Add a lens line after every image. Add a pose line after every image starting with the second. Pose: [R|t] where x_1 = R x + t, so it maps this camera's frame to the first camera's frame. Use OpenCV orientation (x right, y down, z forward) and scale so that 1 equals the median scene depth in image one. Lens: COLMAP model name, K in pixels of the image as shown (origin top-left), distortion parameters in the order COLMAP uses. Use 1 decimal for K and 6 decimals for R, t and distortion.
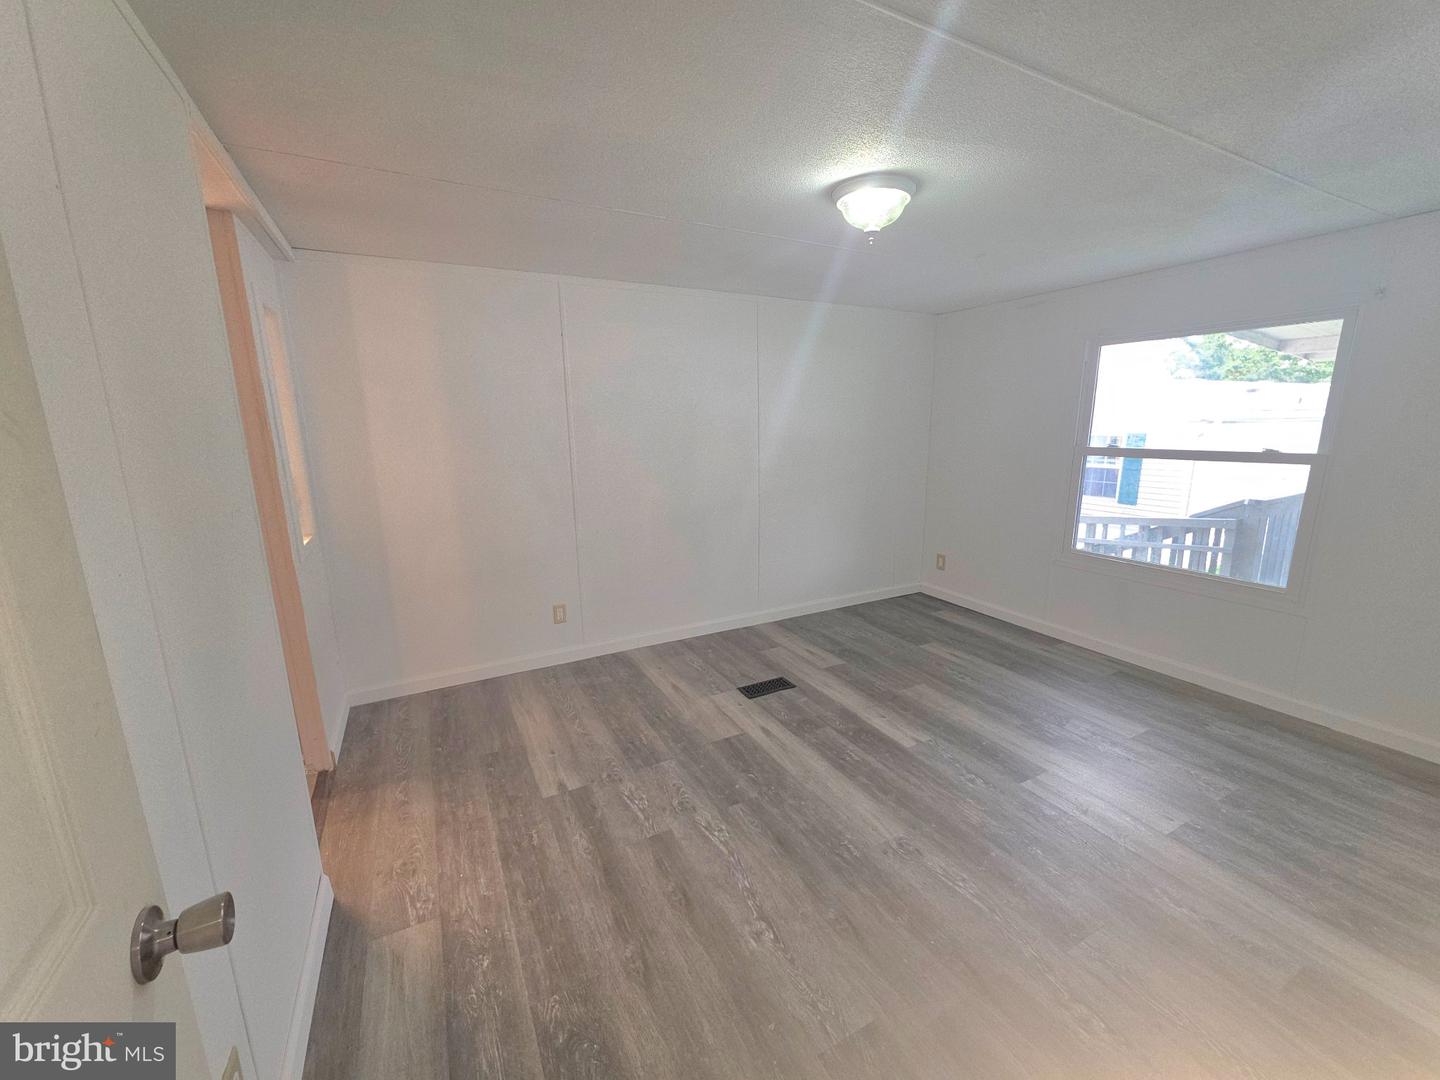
lens RADIAL K [[573.1, 0, 720.3], [0, 573.1, 537.0], [0, 0, 1]] dist [0.002650, -0.000558]
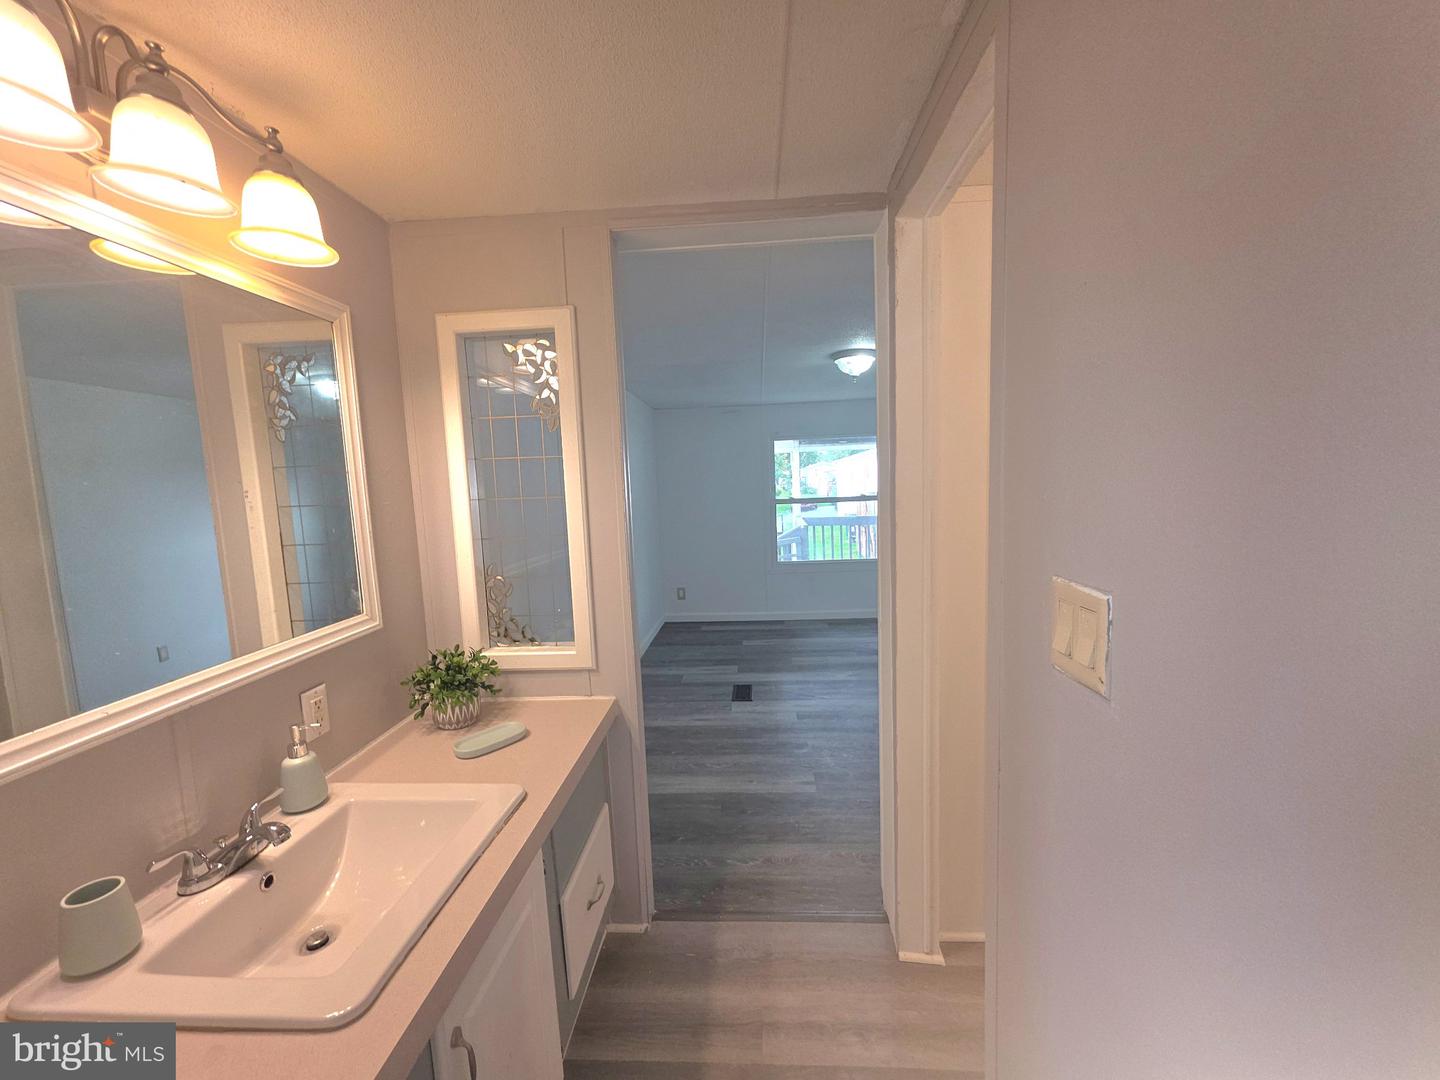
lens RADIAL K [[573.1, 0, 718.4], [0, 573.1, 542.7], [0, 0, 1]] dist [0.002650, -0.000558]
pose [[0.522163, -0.096465, 0.847373, -1.105879], [0.198844, 0.979970, -0.010971, -0.063654], [-0.829341, 0.174224, 0.530885, 0.361878]]
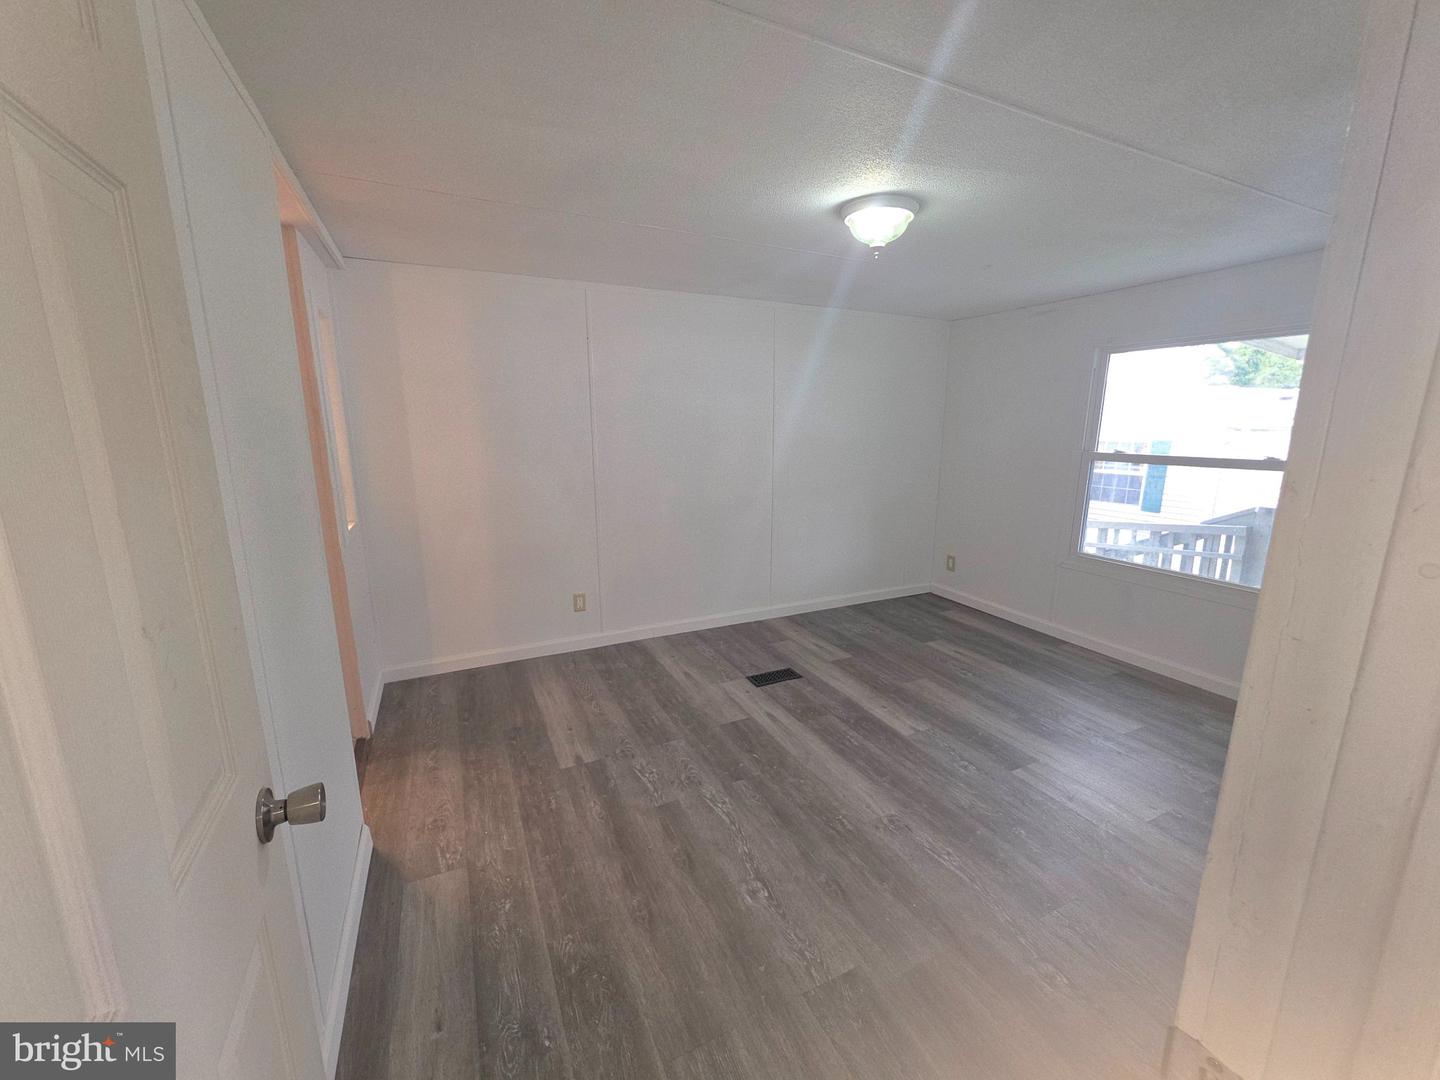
lens RADIAL K [[573.1, 0, 719.7], [0, 573.1, 535.8], [0, 0, 1]] dist [0.002650, -0.000558]
pose [[0.999165, 0.021186, -0.034921, 0.014379], [-0.021274, 0.999771, -0.002150, 0.010424], [0.034868, 0.002892, 0.999388, -0.055767]]
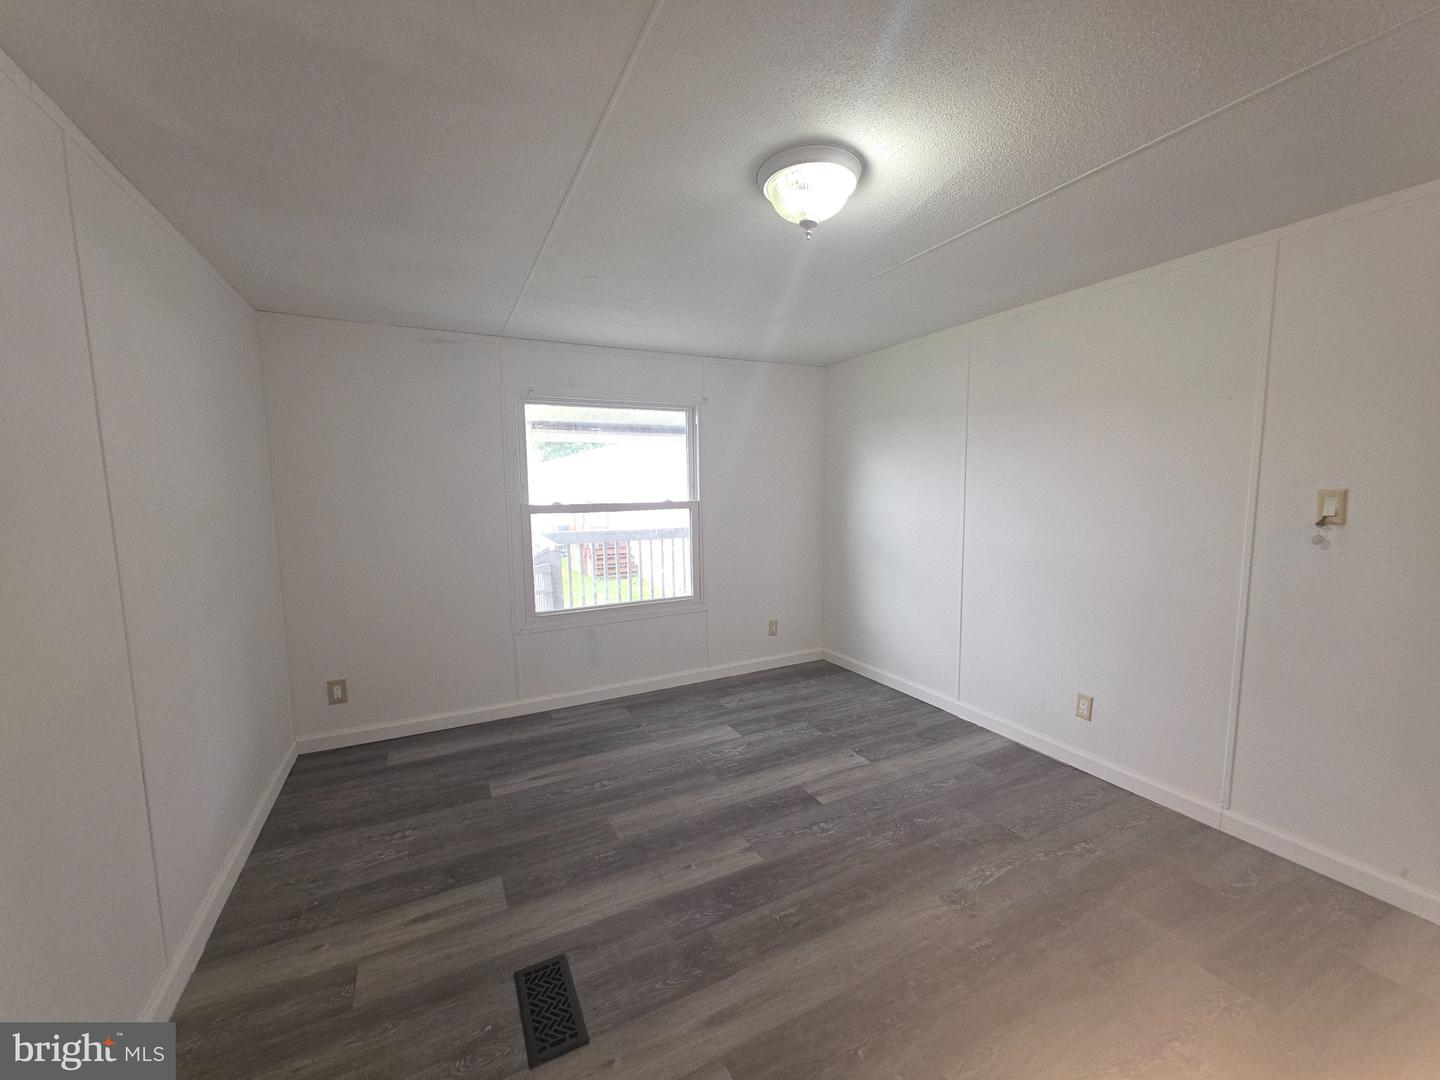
lens RADIAL K [[573.1, 0, 720.0], [0, 573.1, 542.3], [0, 0, 1]] dist [0.002650, -0.000558]
pose [[0.012364, -0.088956, 0.995959, -0.409294], [0.210070, 0.974037, 0.084391, -0.142740], [-0.977608, 0.208178, 0.030730, 0.861804]]
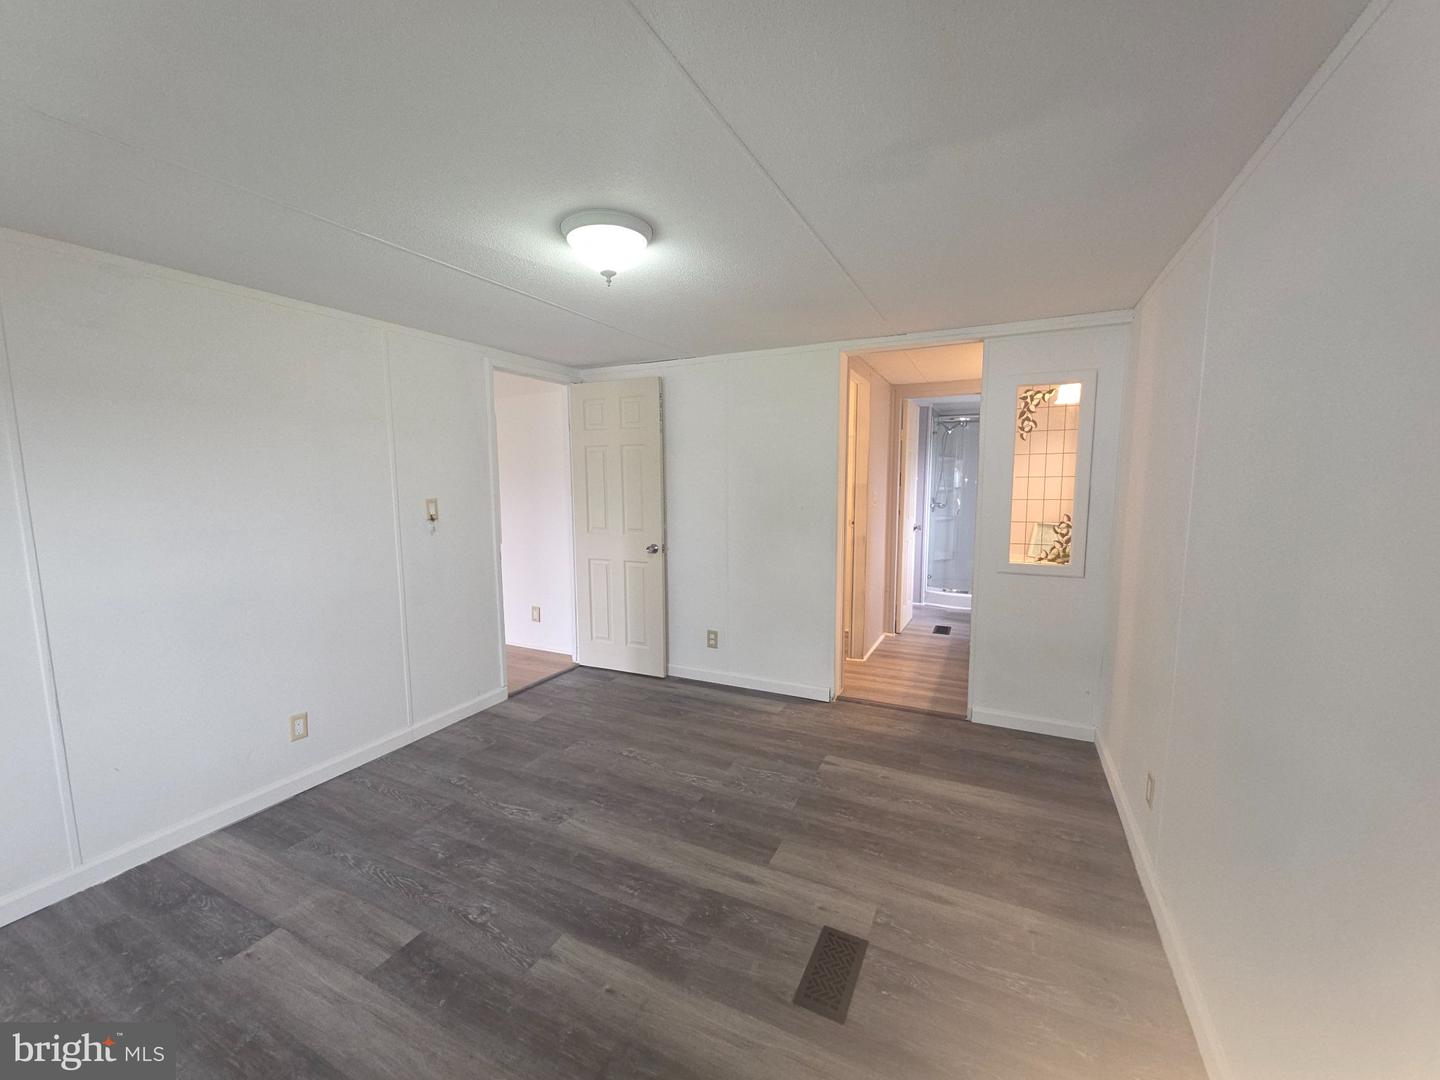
lens RADIAL K [[573.1, 0, 728.5], [0, 573.1, 543.8], [0, 0, 1]] dist [0.002650, -0.000558]
pose [[-0.799160, 0.087454, -0.594722, 0.496507], [-0.103080, 0.954768, 0.278913, -0.285329], [0.592214, 0.284200, -0.753998, 1.389388]]
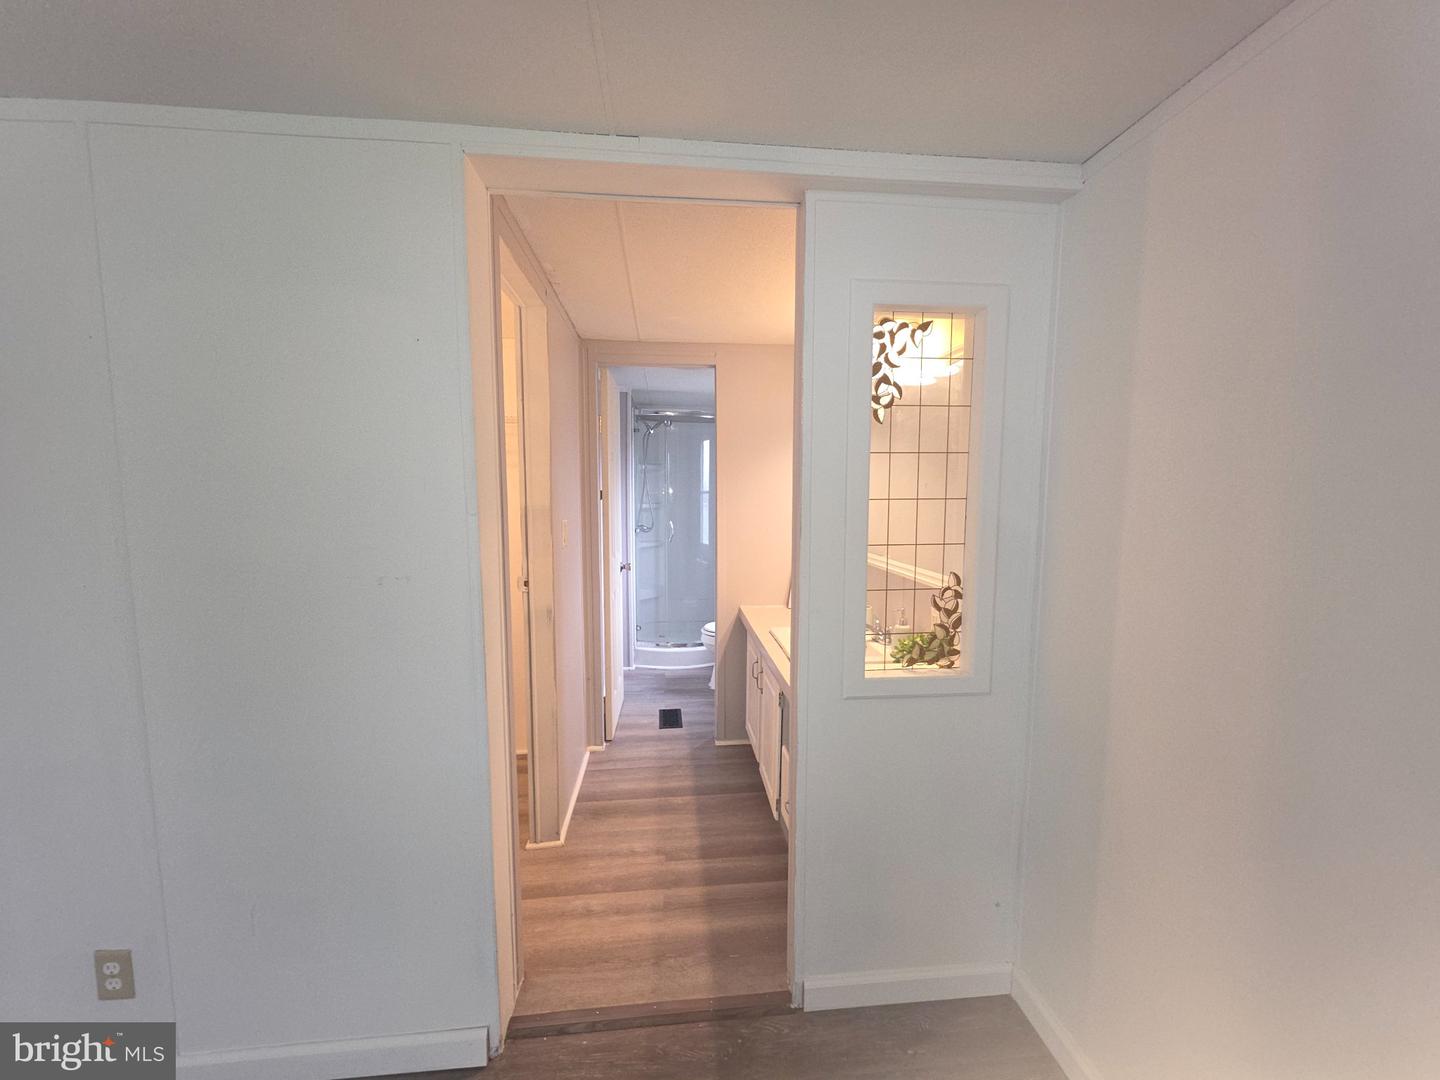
lens RADIAL K [[573.1, 0, 719.3], [0, 573.1, 545.7], [0, 0, 1]] dist [0.002650, -0.000558]
pose [[-0.377653, 0.107917, -0.919637, -0.086591], [-0.179910, 0.965706, 0.187203, -0.186903], [0.908301, 0.236149, -0.345286, 0.900287]]
